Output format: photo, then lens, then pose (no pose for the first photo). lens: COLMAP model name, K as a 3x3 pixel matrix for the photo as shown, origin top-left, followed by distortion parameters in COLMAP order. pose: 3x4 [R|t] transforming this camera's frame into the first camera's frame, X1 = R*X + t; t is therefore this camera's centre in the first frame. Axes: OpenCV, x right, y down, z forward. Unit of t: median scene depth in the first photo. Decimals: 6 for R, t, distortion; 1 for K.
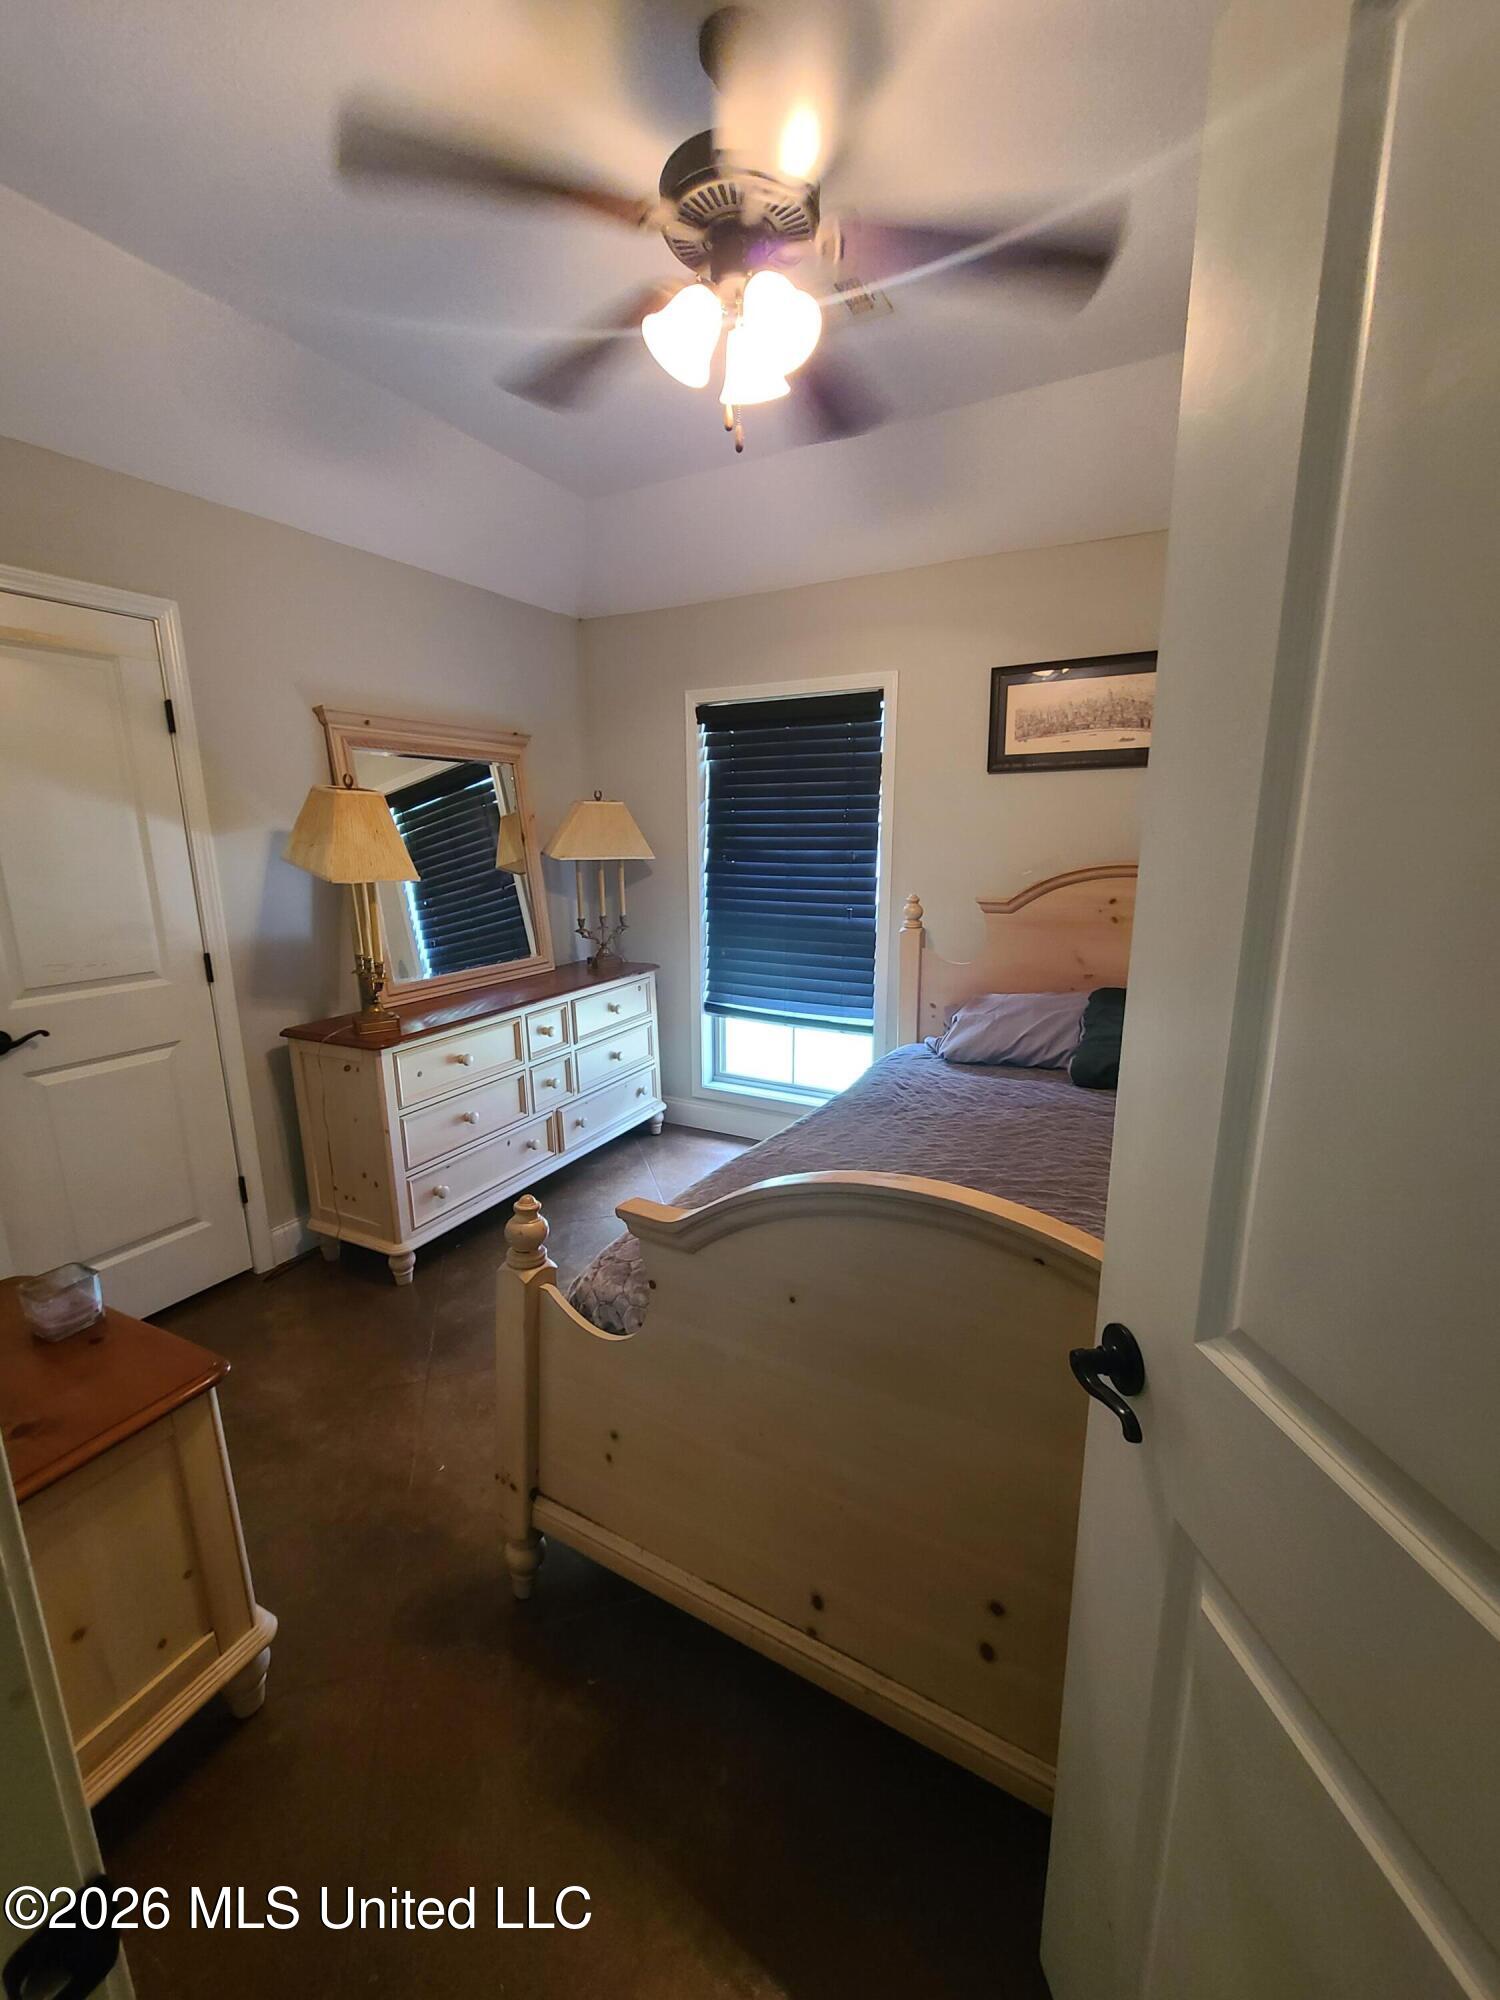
lens RADIAL K [[803.4, 0, 749.2], [0, 803.4, 999.5], [0, 0, 1]] dist [-0.000047, 0.000093]
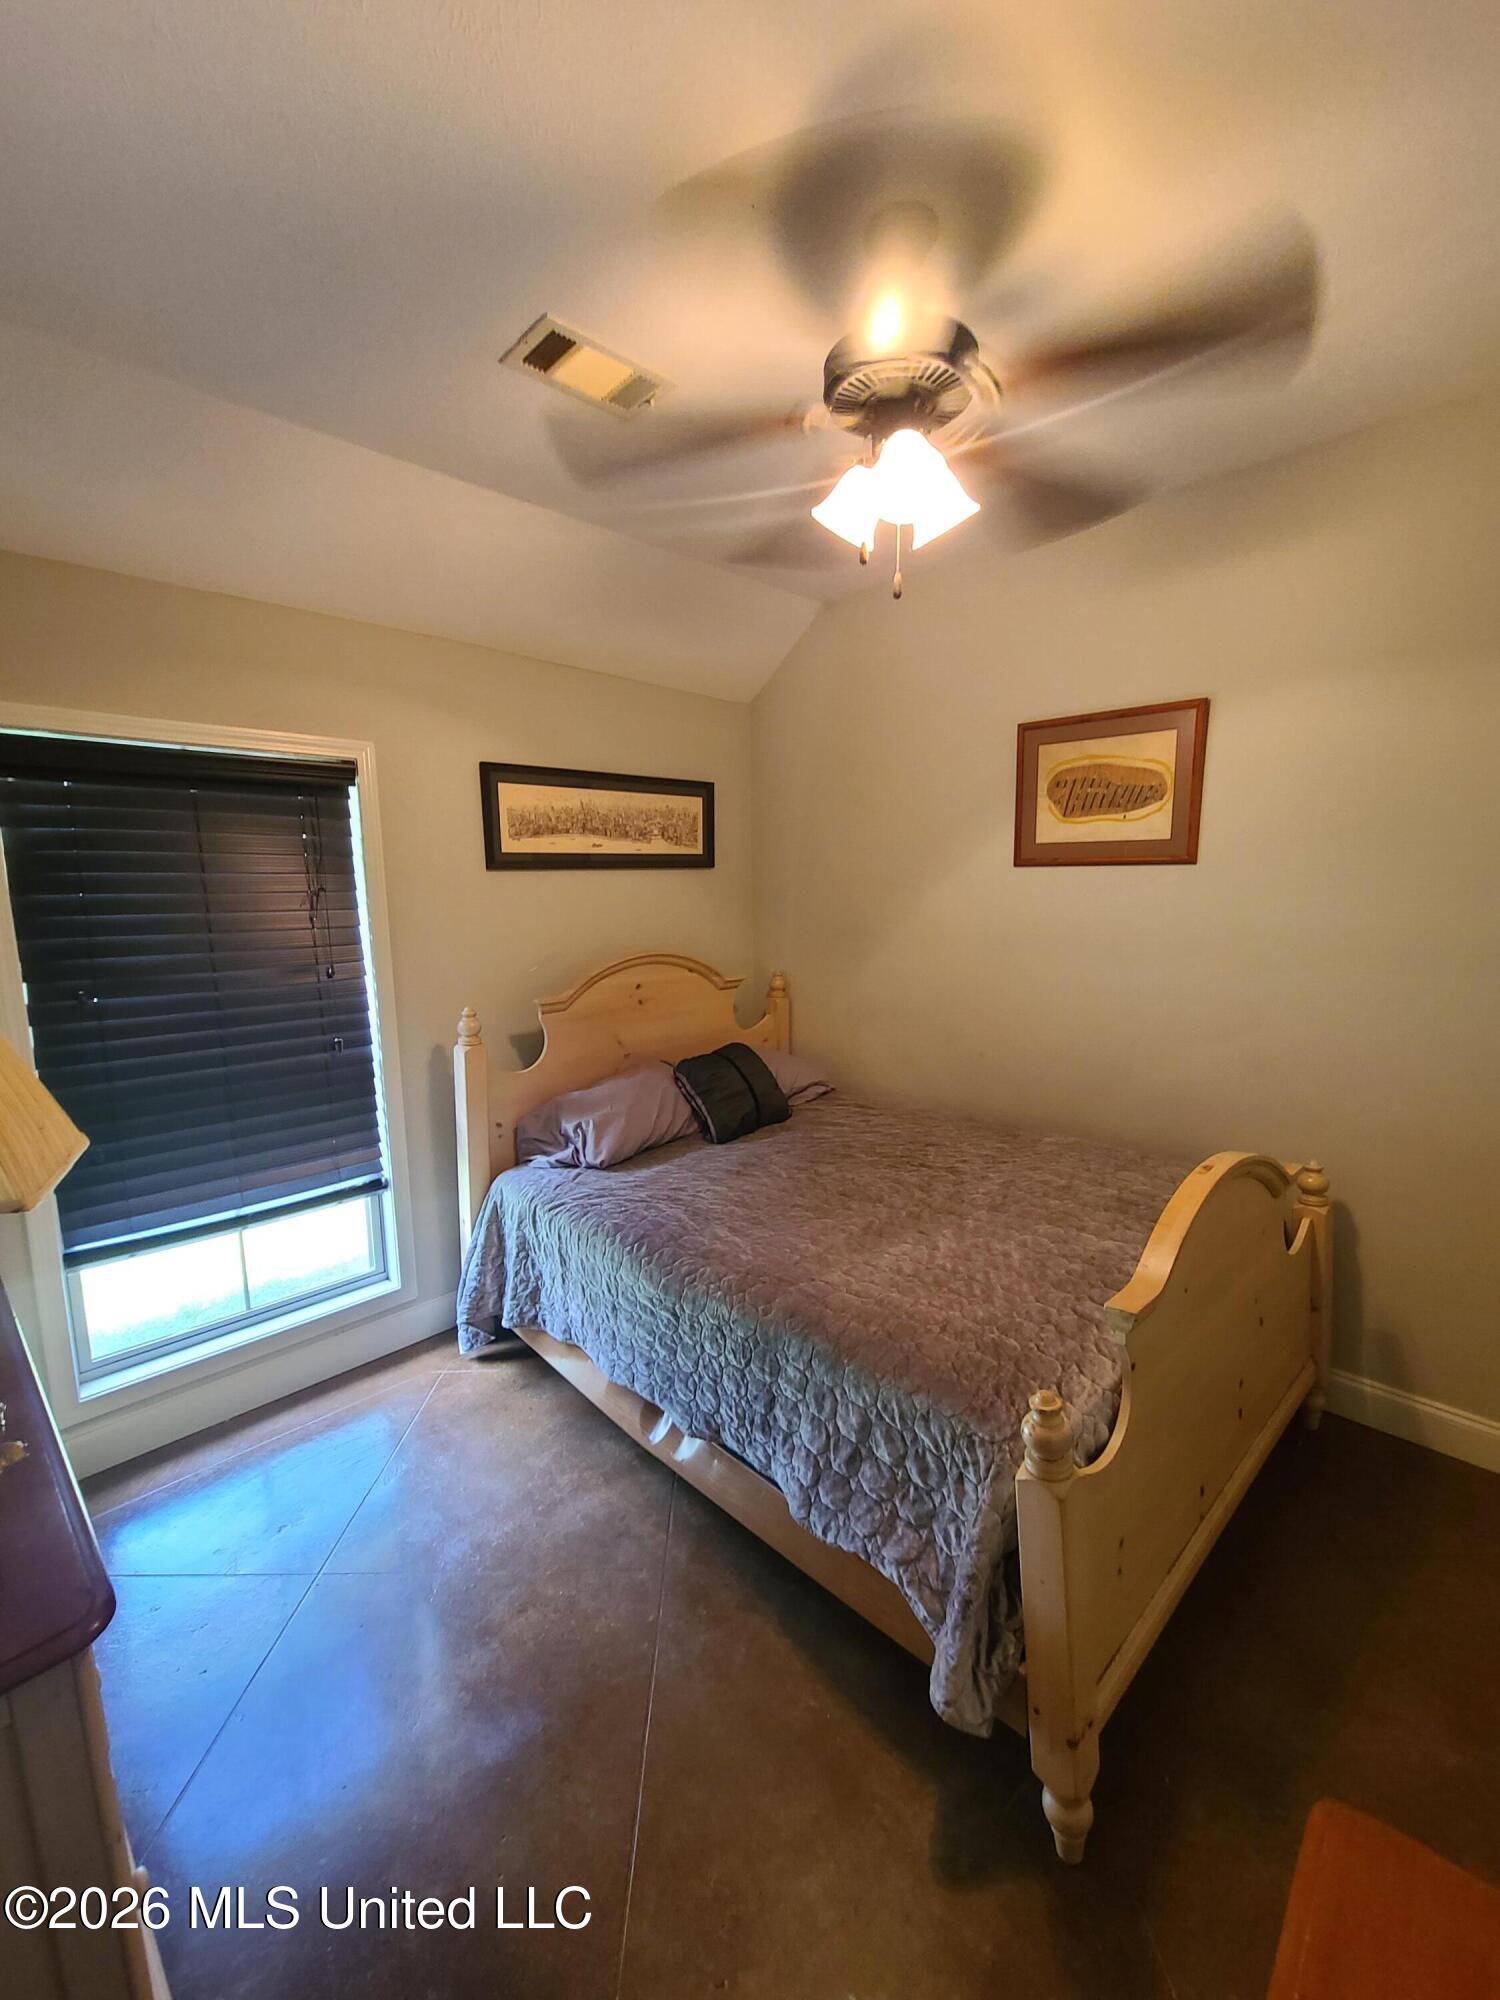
lens RADIAL K [[803.4, 0, 751.2], [0, 803.4, 998.3], [0, 0, 1]] dist [-0.000047, 0.000093]
pose [[0.308273, -0.132947, 0.941962, -0.530062], [0.211731, 0.974938, 0.068309, -0.138282], [-0.927436, 0.178385, 0.328696, 0.443583]]
